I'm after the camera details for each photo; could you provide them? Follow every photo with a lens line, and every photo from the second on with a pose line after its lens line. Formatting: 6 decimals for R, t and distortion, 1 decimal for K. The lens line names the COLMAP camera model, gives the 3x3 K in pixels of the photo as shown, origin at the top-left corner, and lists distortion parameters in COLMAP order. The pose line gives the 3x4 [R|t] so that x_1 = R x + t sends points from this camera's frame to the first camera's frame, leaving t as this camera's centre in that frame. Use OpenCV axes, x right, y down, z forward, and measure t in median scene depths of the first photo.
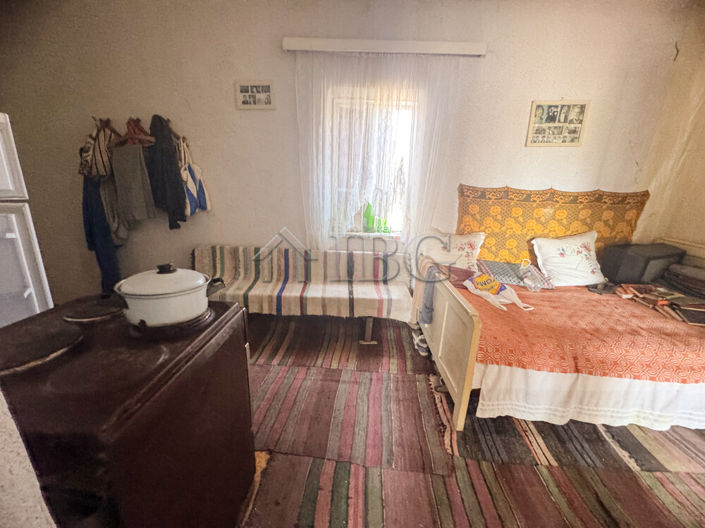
lens RADIAL K [[284.2, 0, 352.5], [0, 284.2, 264.0], [0, 0, 1]] dist [-0.002482, 0.000098]
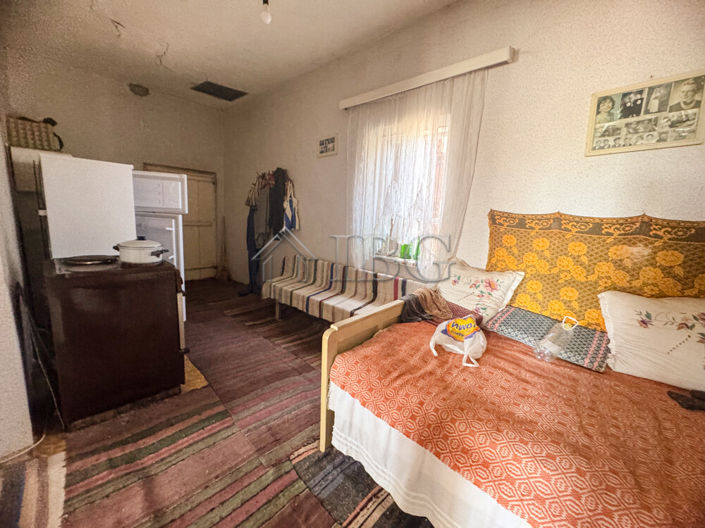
lens RADIAL K [[284.2, 0, 352.5], [0, 284.2, 264.0], [0, 0, 1]] dist [-0.002482, 0.000098]
pose [[0.751537, 0.116395, -0.649342, 0.676804], [-0.200934, 0.977930, -0.057262, 0.002190], [0.628345, 0.173509, 0.758338, 0.155881]]
